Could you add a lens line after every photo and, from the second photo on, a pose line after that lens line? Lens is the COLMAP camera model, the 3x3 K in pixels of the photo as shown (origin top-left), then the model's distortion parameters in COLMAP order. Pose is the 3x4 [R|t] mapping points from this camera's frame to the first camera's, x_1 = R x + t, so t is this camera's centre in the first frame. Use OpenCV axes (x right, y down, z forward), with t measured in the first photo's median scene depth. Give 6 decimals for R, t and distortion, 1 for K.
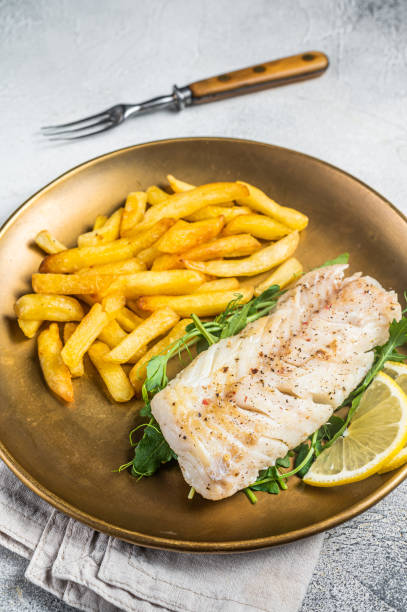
lens RADIAL K [[1006.4, 0, 205.1], [0, 1006.4, 308.8], [0, 0, 1]] dist [0.101531, 0.000000]
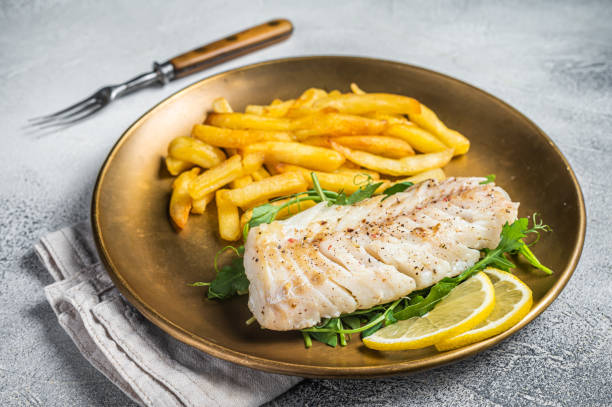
lens RADIAL K [[1006.4, 0, 306.7], [0, 1006.4, 202.6], [0, 0, 1]] dist [0.101531, 0.000000]
pose [[0.936979, 0.215880, -0.274711, 0.272323], [-0.276569, 0.938740, -0.205613, 0.248728], [0.213495, 0.268631, 0.939285, 0.038696]]
